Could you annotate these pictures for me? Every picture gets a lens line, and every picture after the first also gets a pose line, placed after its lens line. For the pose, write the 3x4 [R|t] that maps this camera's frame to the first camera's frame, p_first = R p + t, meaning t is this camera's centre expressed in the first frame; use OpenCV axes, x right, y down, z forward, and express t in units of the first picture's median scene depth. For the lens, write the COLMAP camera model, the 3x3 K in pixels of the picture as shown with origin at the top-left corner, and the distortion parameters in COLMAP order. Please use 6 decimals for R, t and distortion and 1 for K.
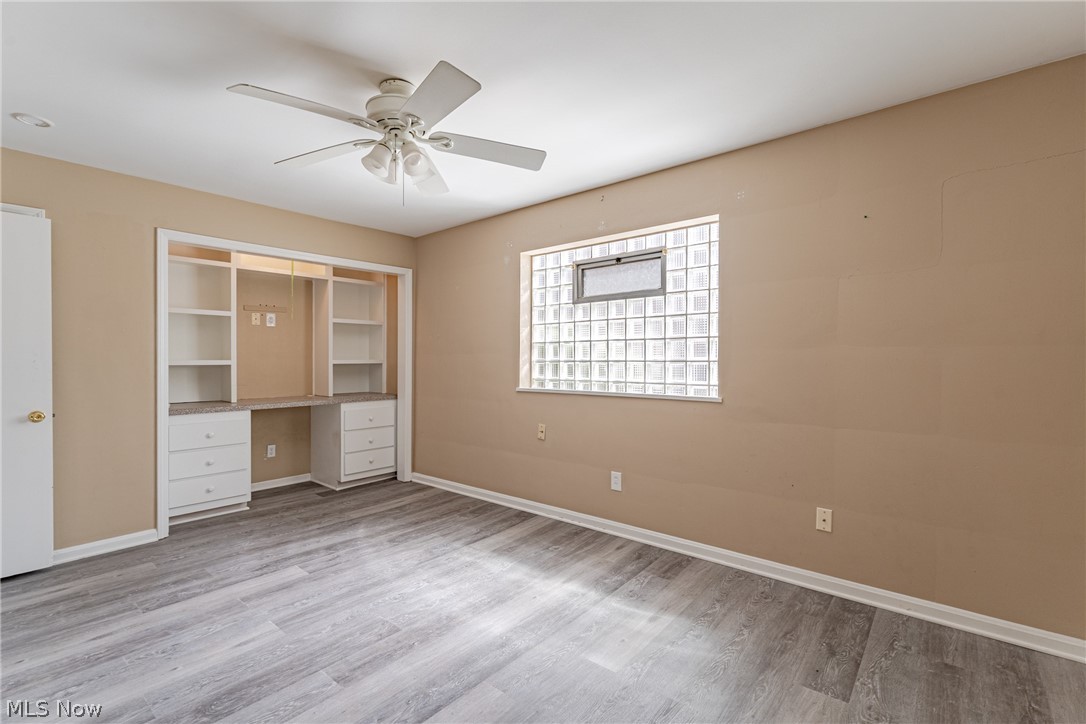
lens RADIAL K [[489.7, 0, 545.1], [0, 489.7, 361.3], [0, 0, 1]] dist [0.004673, -0.001450]
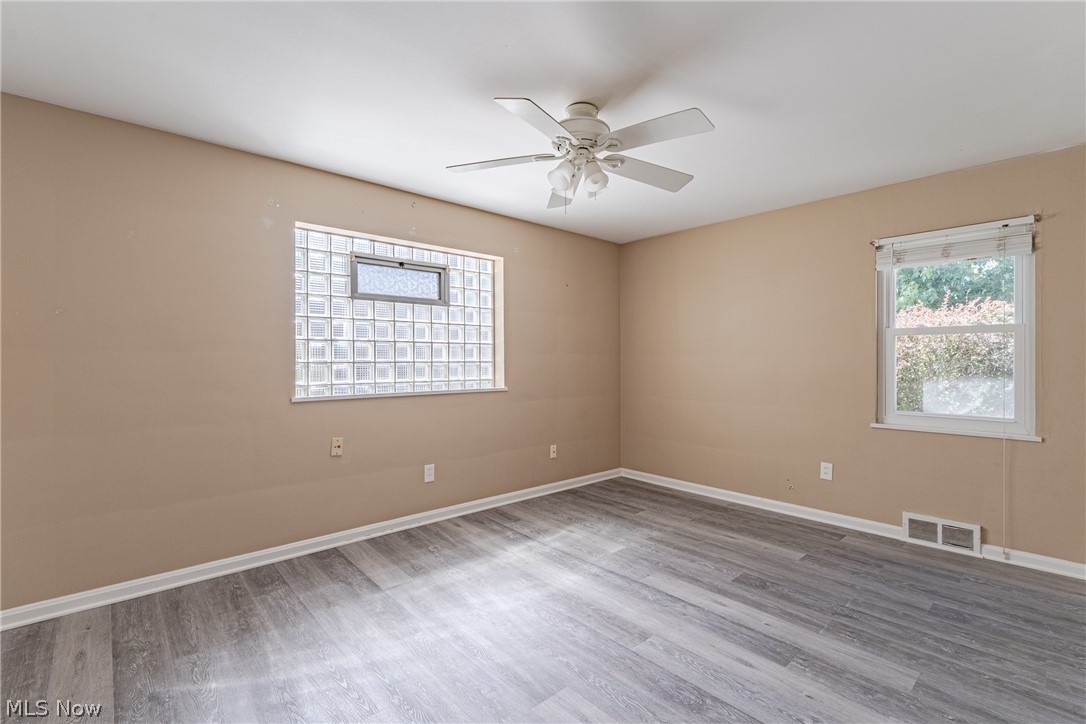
lens RADIAL K [[489.7, 0, 546.1], [0, 489.7, 361.6], [0, 0, 1]] dist [0.004673, -0.001450]
pose [[0.132062, -0.000948, 0.991241, -0.926885], [0.004427, 0.999990, 0.000367, -0.000644], [-0.991232, 0.004340, 0.132065, 0.625677]]
